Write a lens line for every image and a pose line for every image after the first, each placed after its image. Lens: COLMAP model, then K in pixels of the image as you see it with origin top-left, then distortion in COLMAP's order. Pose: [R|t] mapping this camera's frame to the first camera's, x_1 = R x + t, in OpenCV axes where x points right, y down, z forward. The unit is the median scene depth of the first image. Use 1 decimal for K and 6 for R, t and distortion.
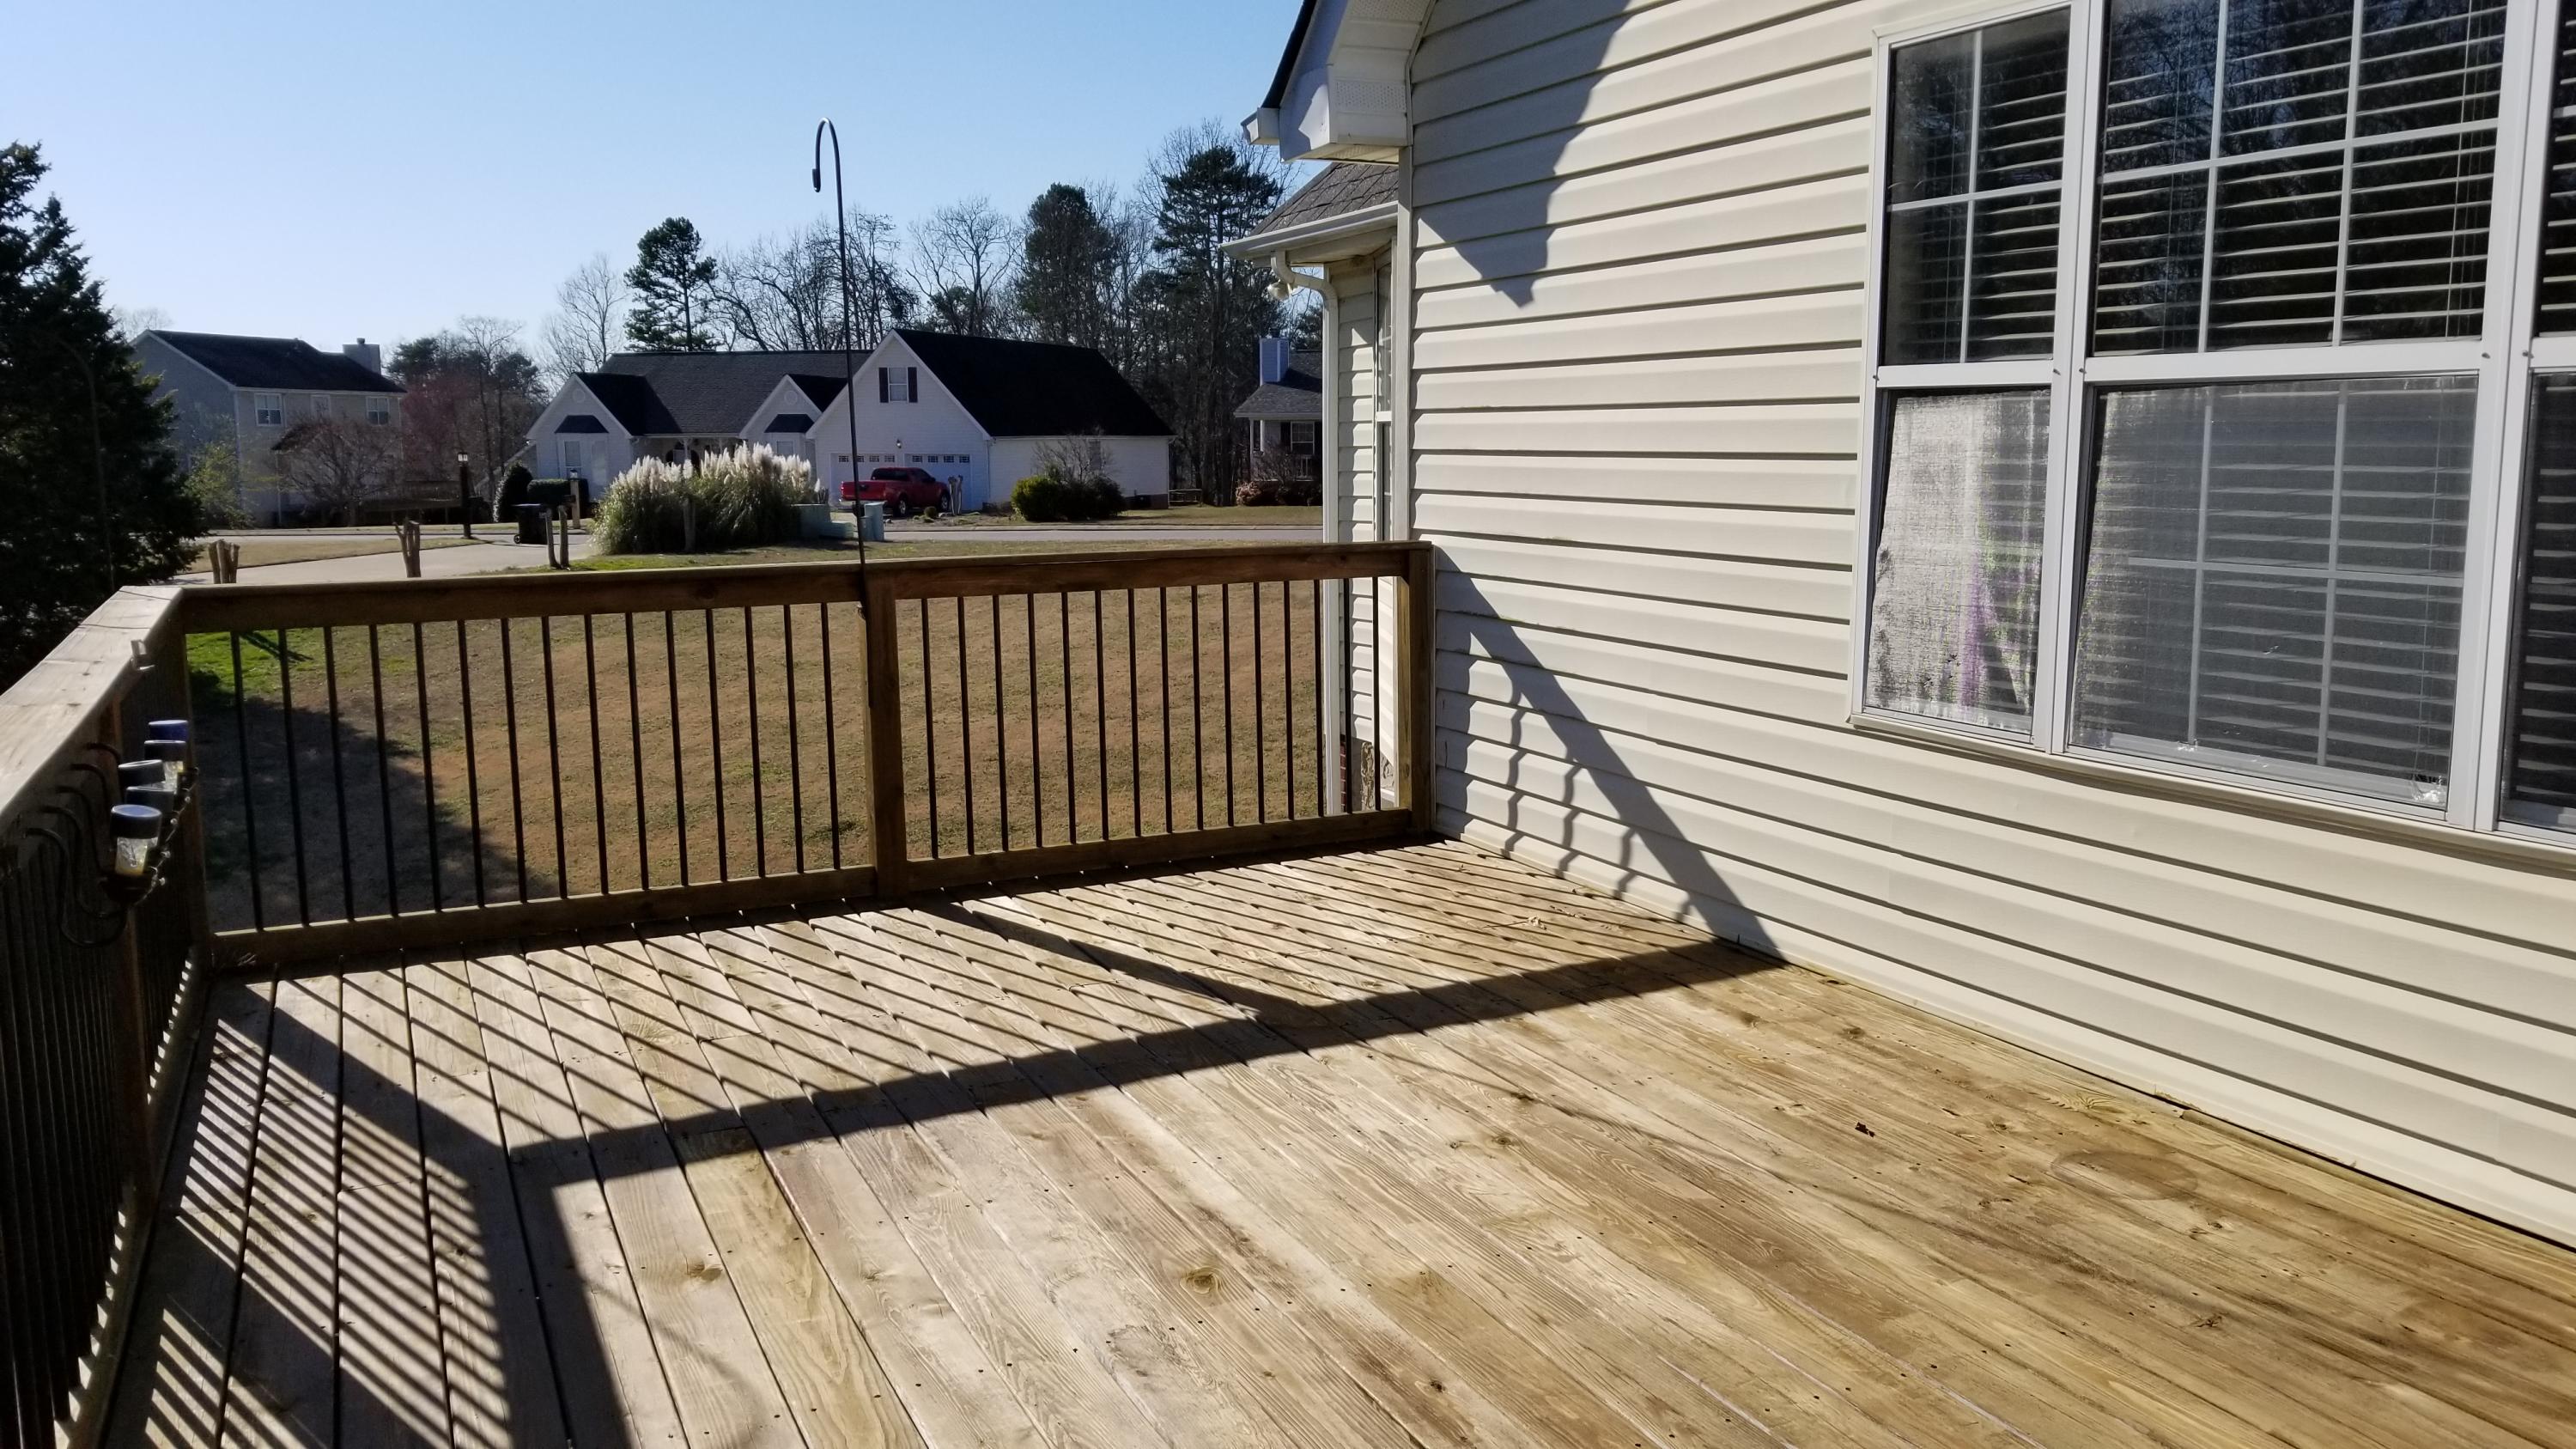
lens RADIAL K [[1891.6, 0, 1288.0], [0, 1891.6, 724.5], [0, 0, 1]] dist [0.002252, -0.075057]
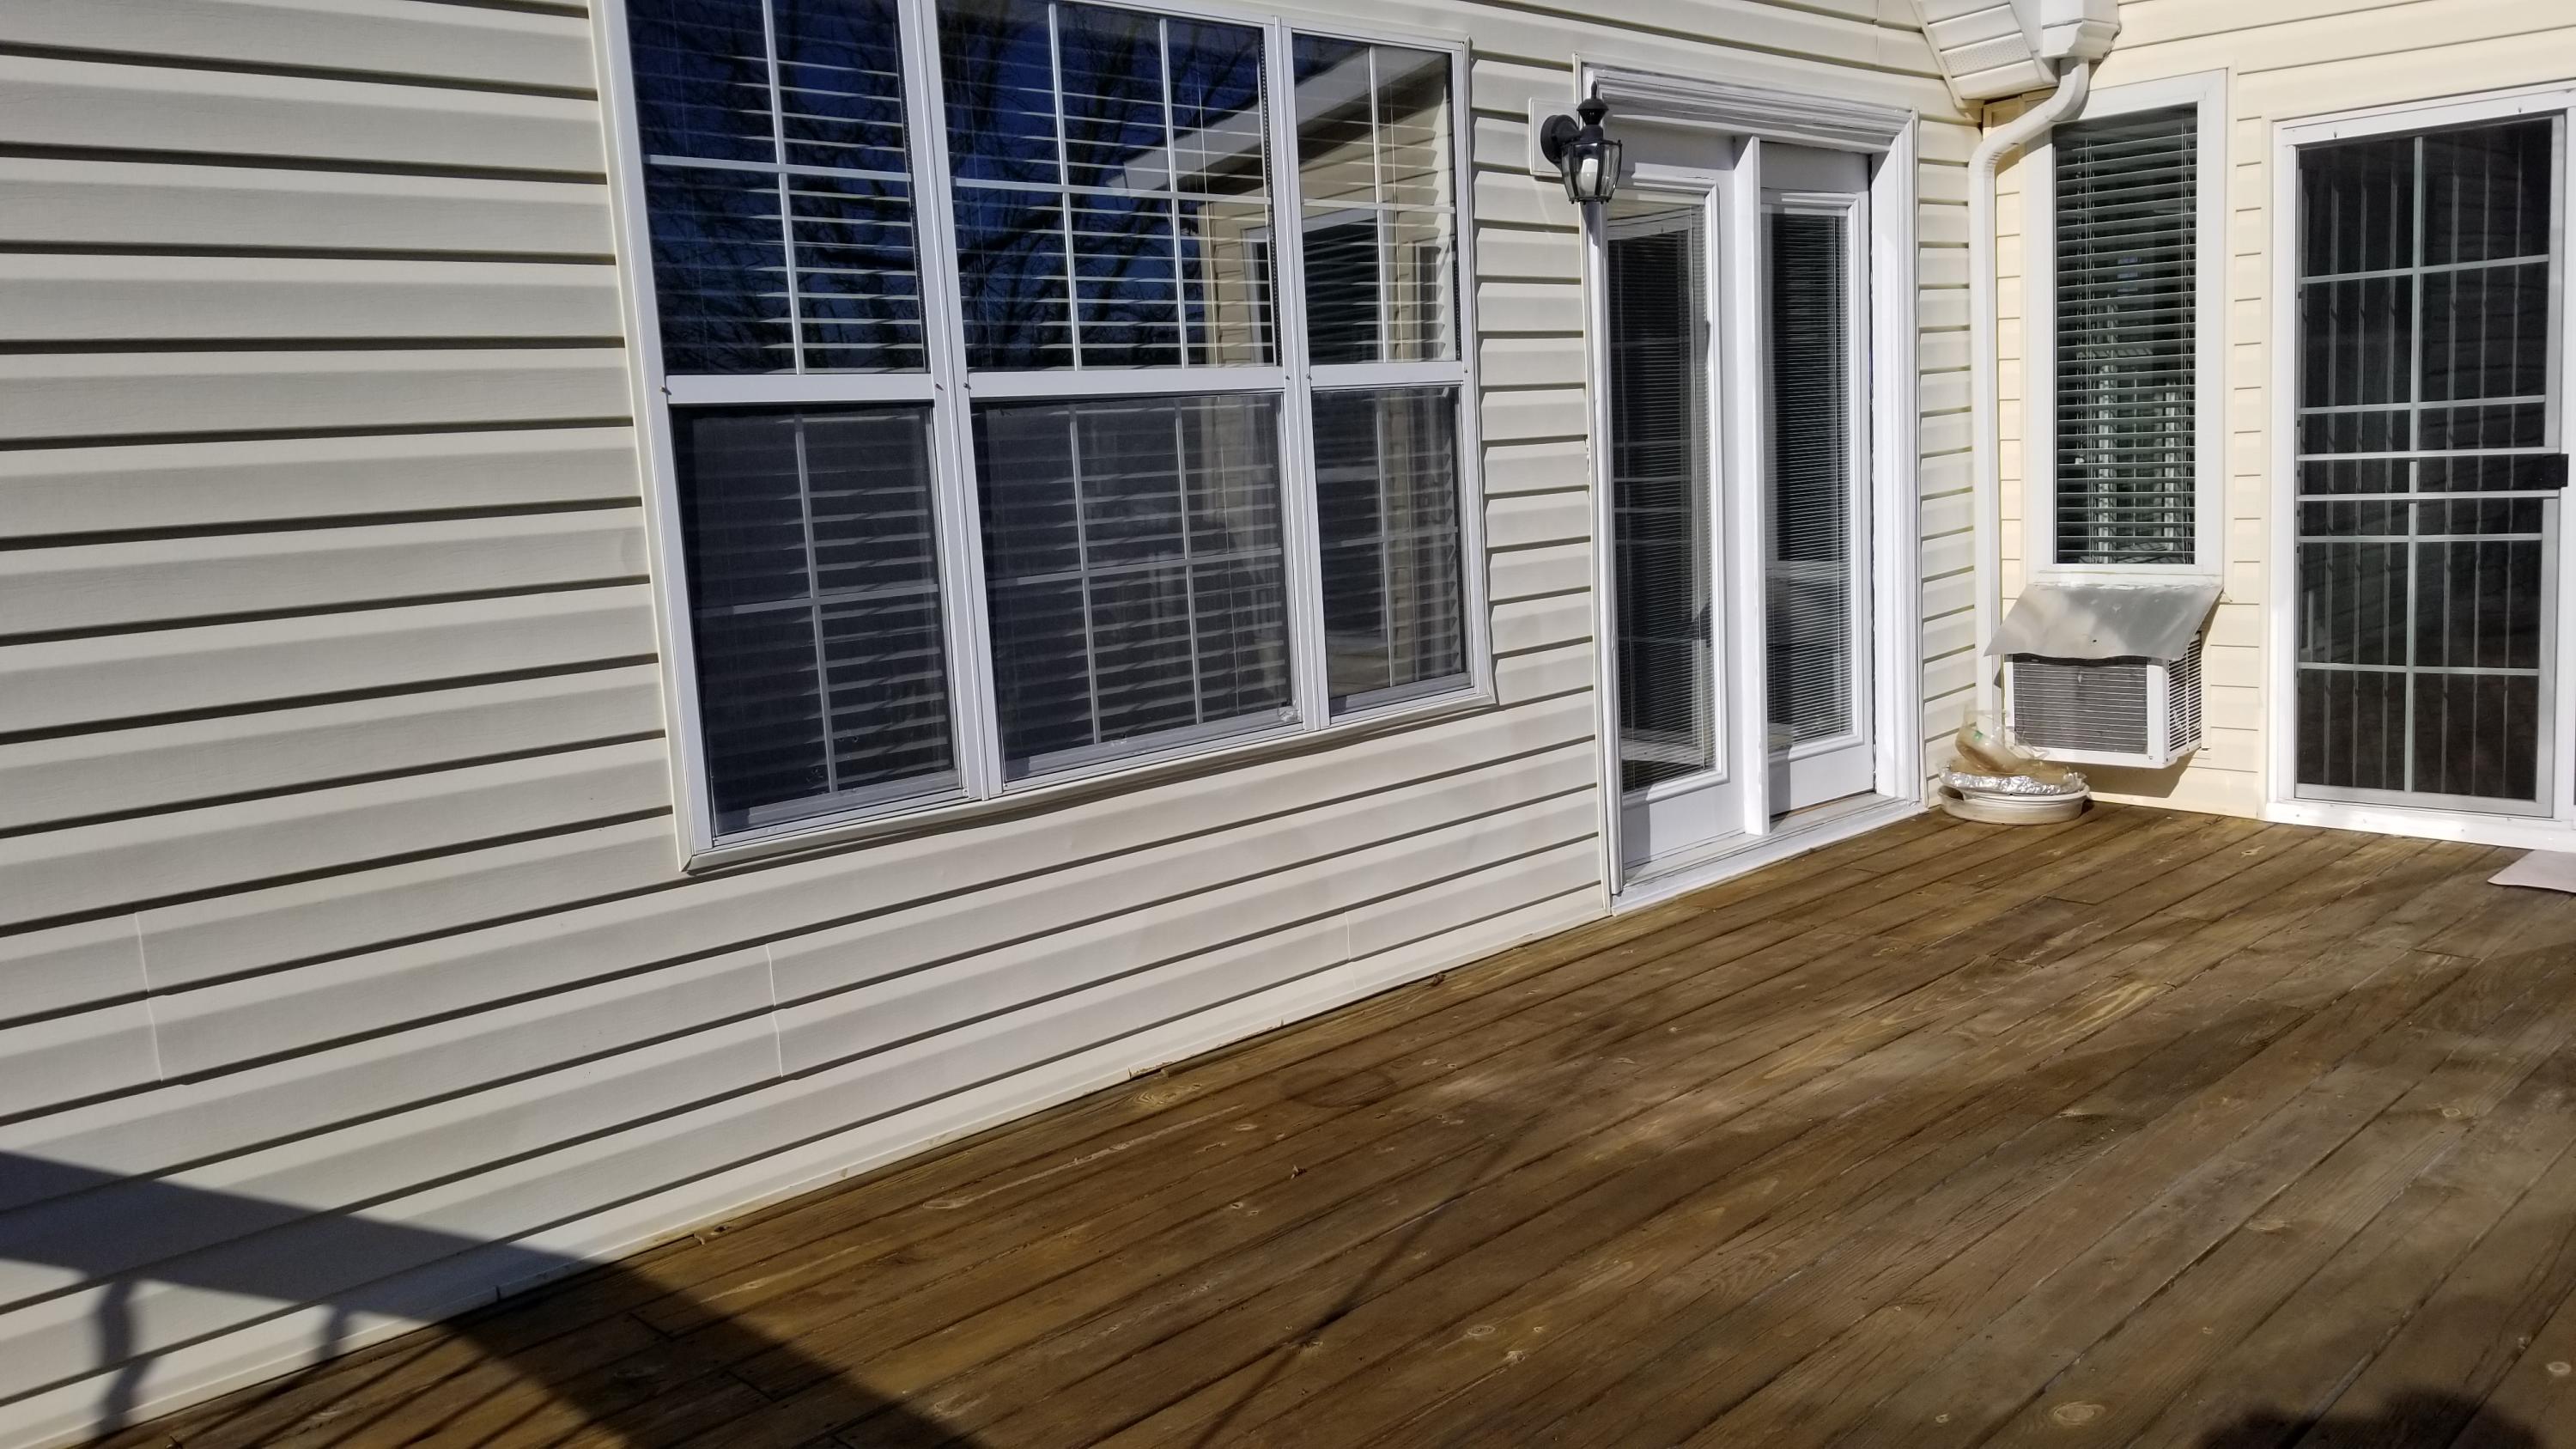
lens RADIAL K [[1984.6, 0, 1288.0], [0, 1984.6, 724.5], [0, 0, 1]] dist [0.058601, -0.100795]
pose [[-0.334170, -0.113446, 0.935660, -0.571013], [0.194690, 0.963011, 0.186295, -0.178795], [-0.922186, 0.244418, -0.299723, 1.186855]]
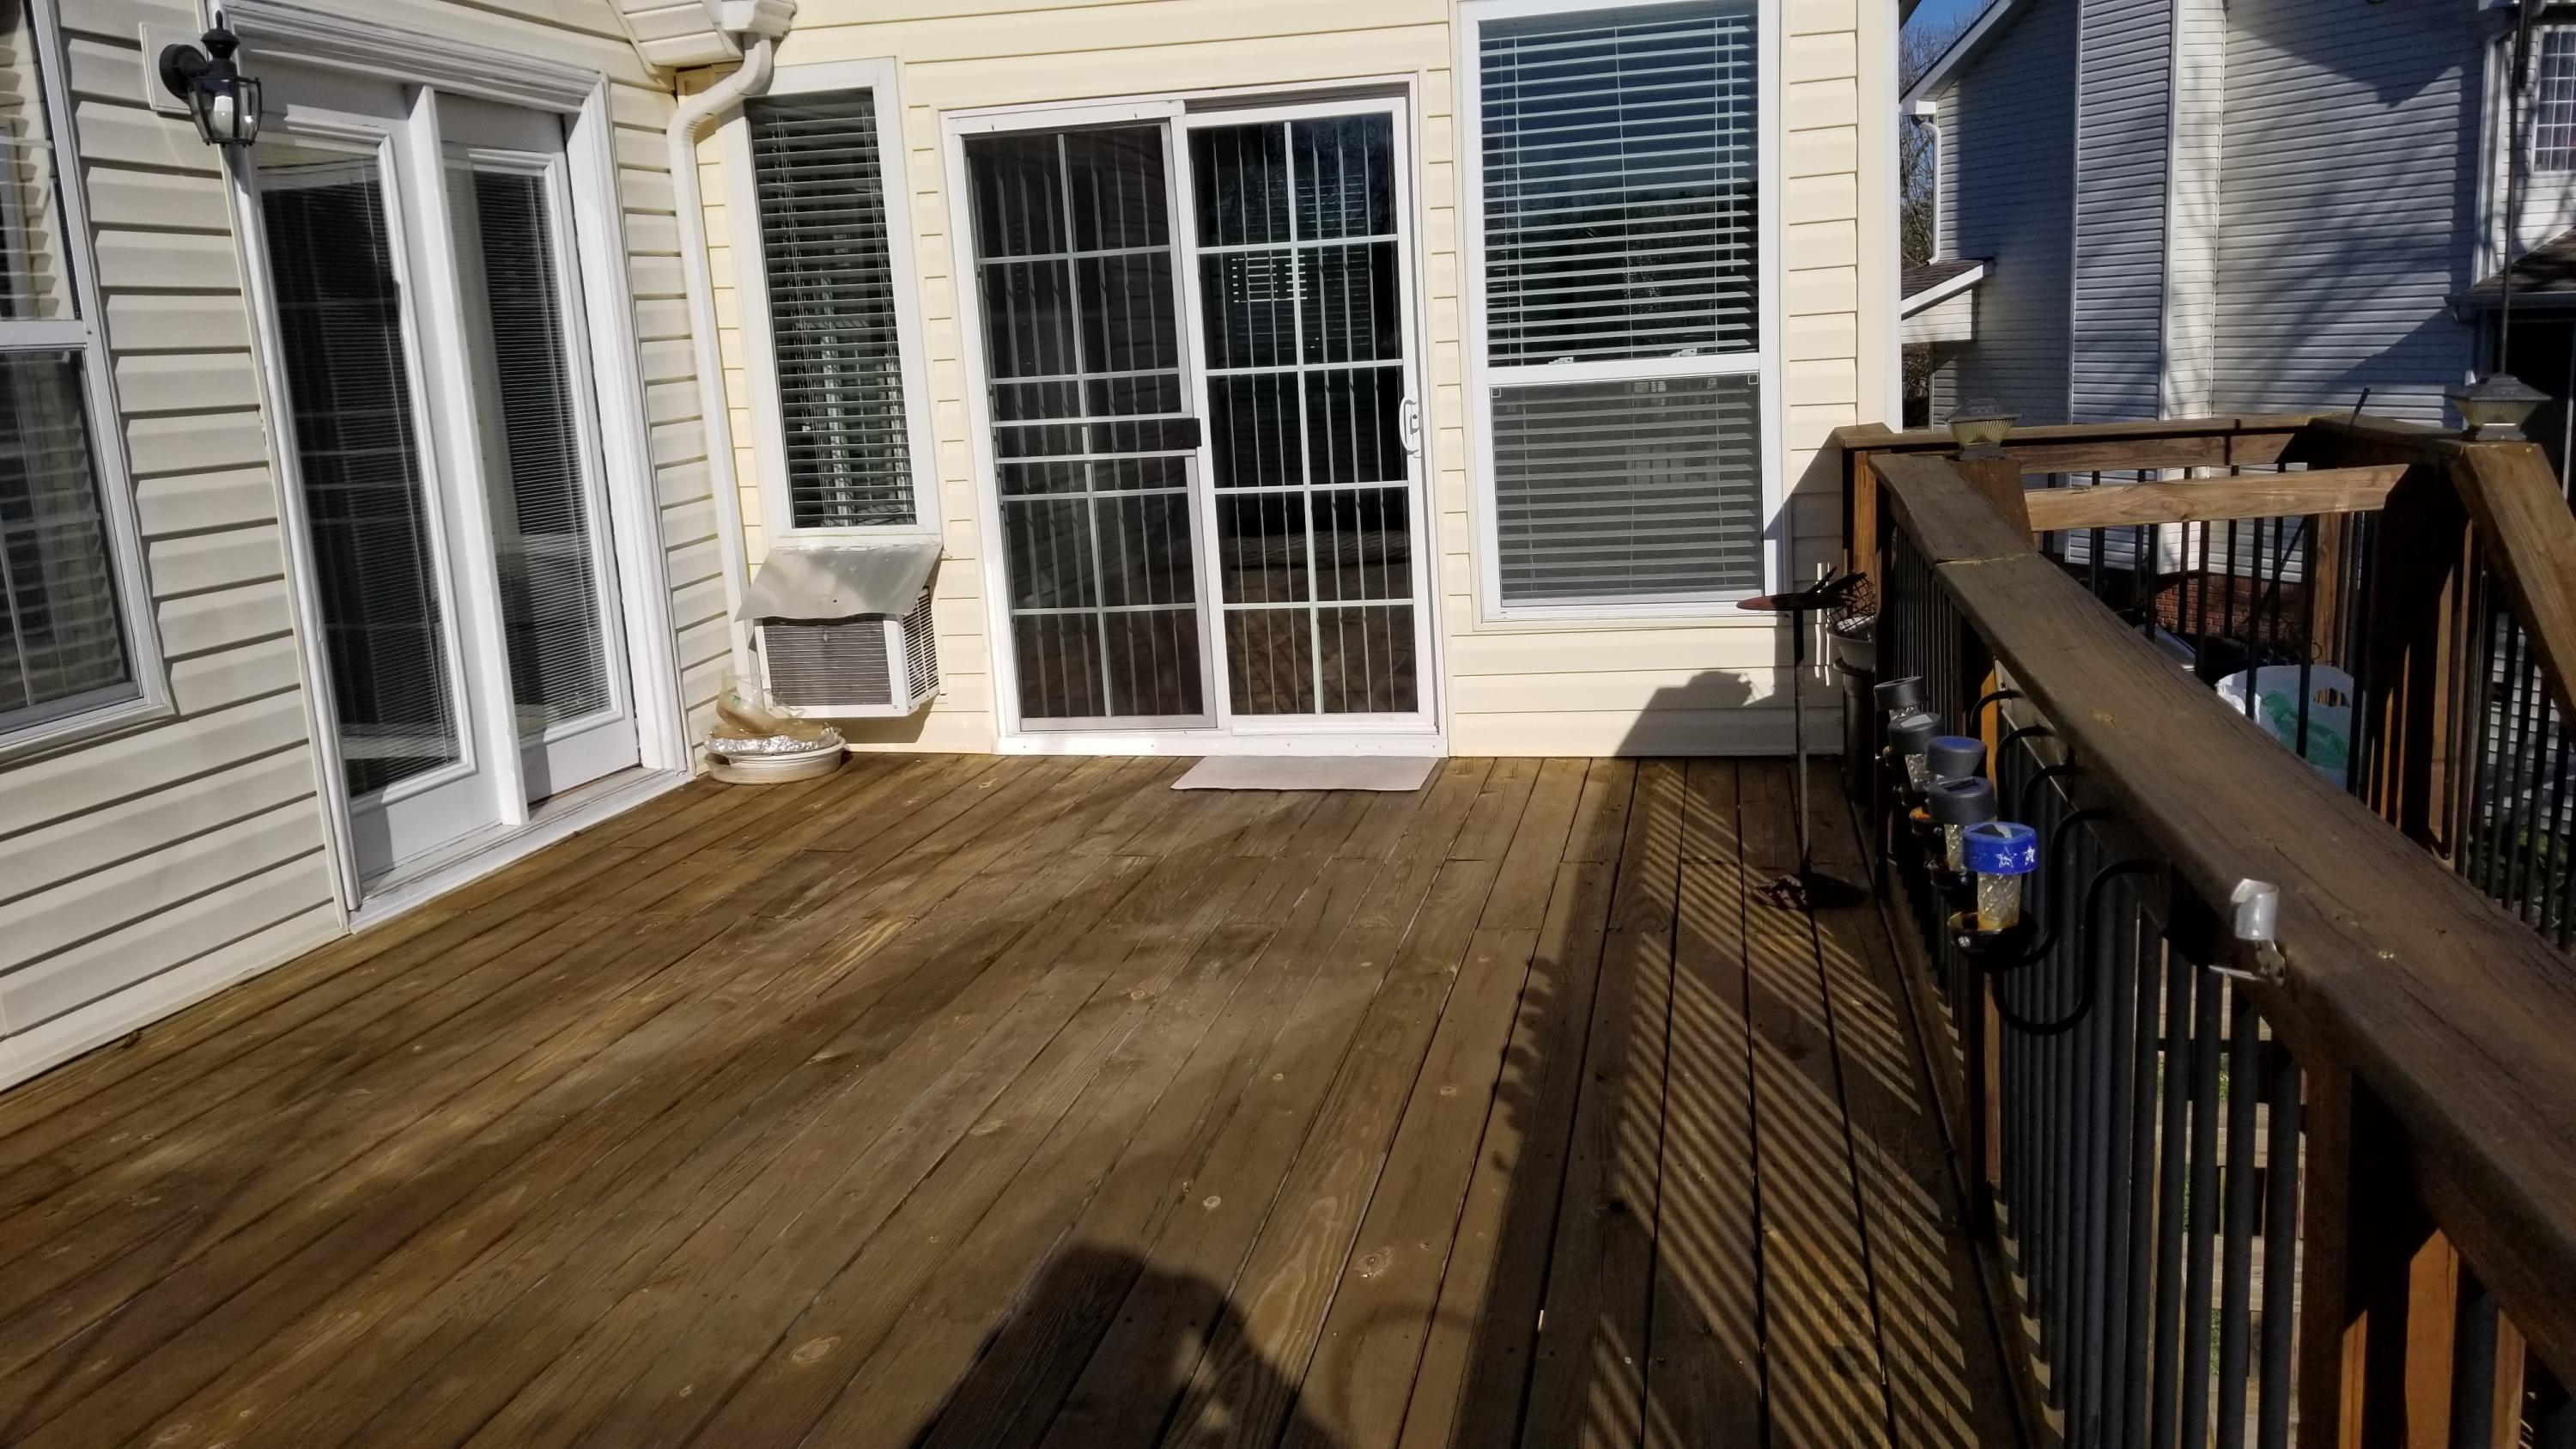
lens RADIAL K [[1972.1, 0, 1288.0], [0, 1972.1, 724.5], [0, 0, 1]] dist [0.086802, -0.135310]
pose [[-0.792527, -0.070633, 0.605733, -0.594612], [0.147155, 0.941769, 0.302352, -0.170135], [-0.591816, 0.328759, -0.735983, 1.137171]]
